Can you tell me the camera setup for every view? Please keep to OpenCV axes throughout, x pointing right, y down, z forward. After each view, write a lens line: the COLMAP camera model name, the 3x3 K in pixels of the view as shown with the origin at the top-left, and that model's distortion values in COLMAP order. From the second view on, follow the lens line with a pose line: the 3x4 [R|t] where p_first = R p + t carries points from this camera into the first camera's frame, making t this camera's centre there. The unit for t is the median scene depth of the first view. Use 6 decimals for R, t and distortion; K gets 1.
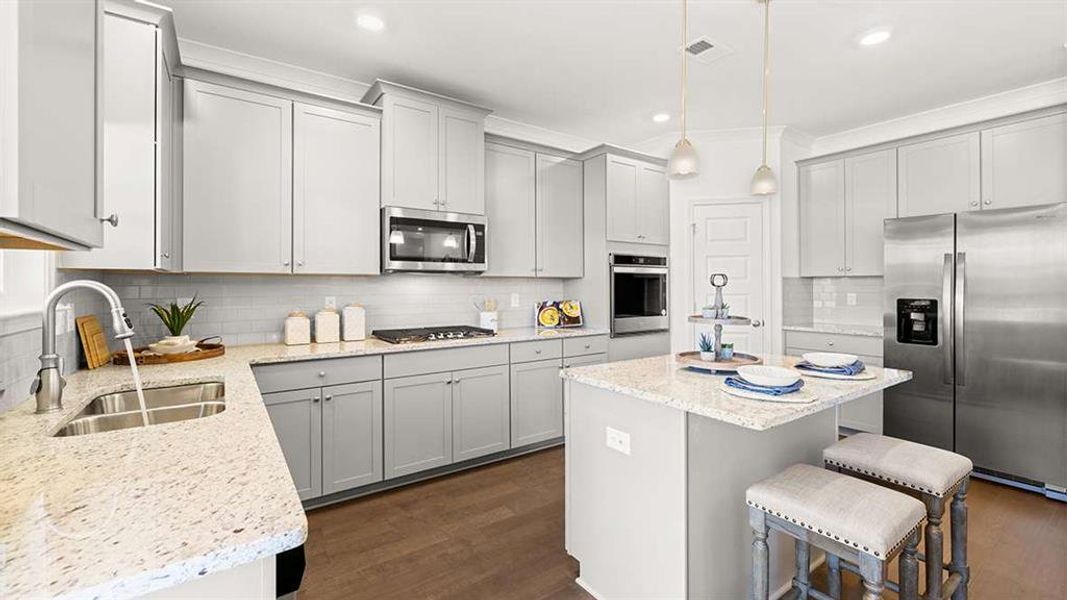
lens RADIAL K [[444.2, 0, 529.8], [0, 444.2, 285.9], [0, 0, 1]] dist [-0.001159, -0.000166]
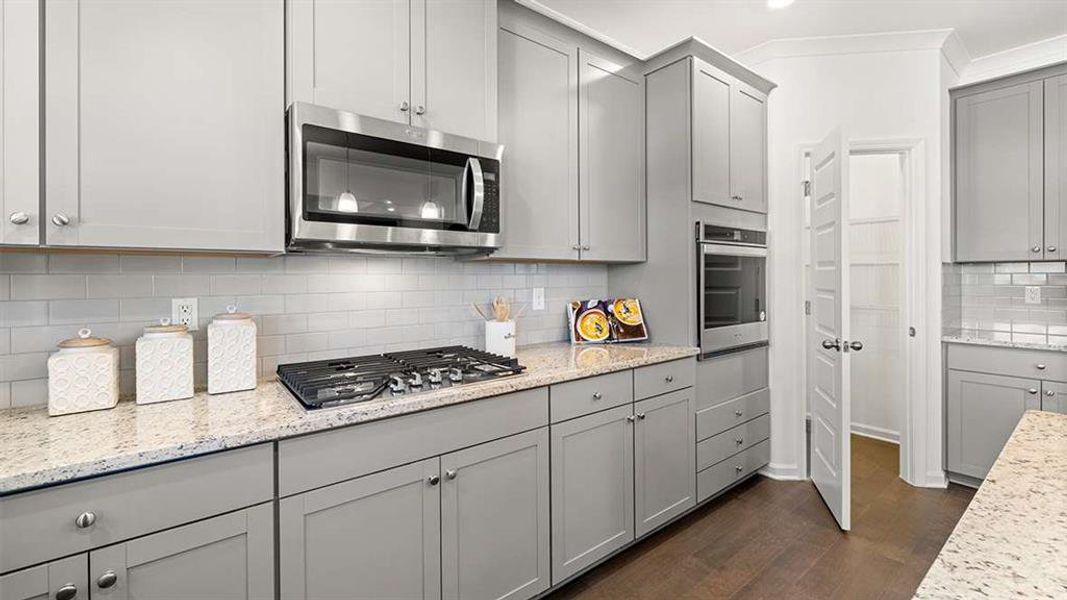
lens RADIAL K [[447.1, 0, 531.1], [0, 447.1, 278.6], [0, 0, 1]] dist [-0.001105, -0.000368]
pose [[0.998437, -0.001408, 0.055868, -0.080763], [0.001059, 0.999980, 0.006281, 0.000068], [-0.055875, -0.006212, 0.998418, 0.400318]]
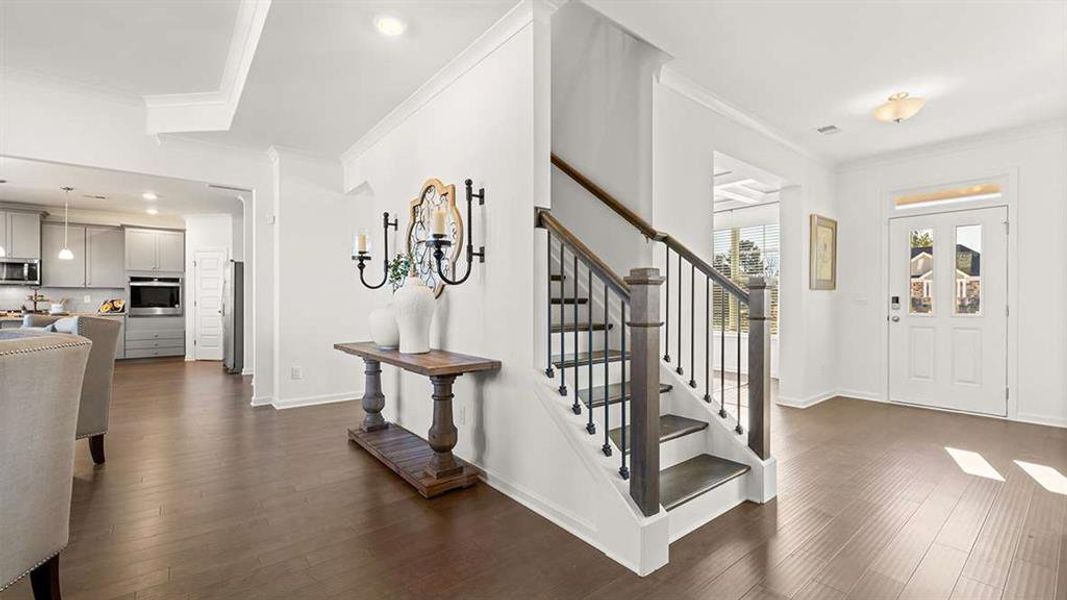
lens RADIAL K [[445.5, 0, 533.5], [0, 445.5, 300.0], [0, 0, 1]] dist [0.000846, -0.000116]
pose [[0.997557, 0.001116, 0.069843, 1.917554], [-0.001068, 0.999999, -0.000721, 0.036902], [-0.069844, 0.000645, 0.997558, -1.202617]]
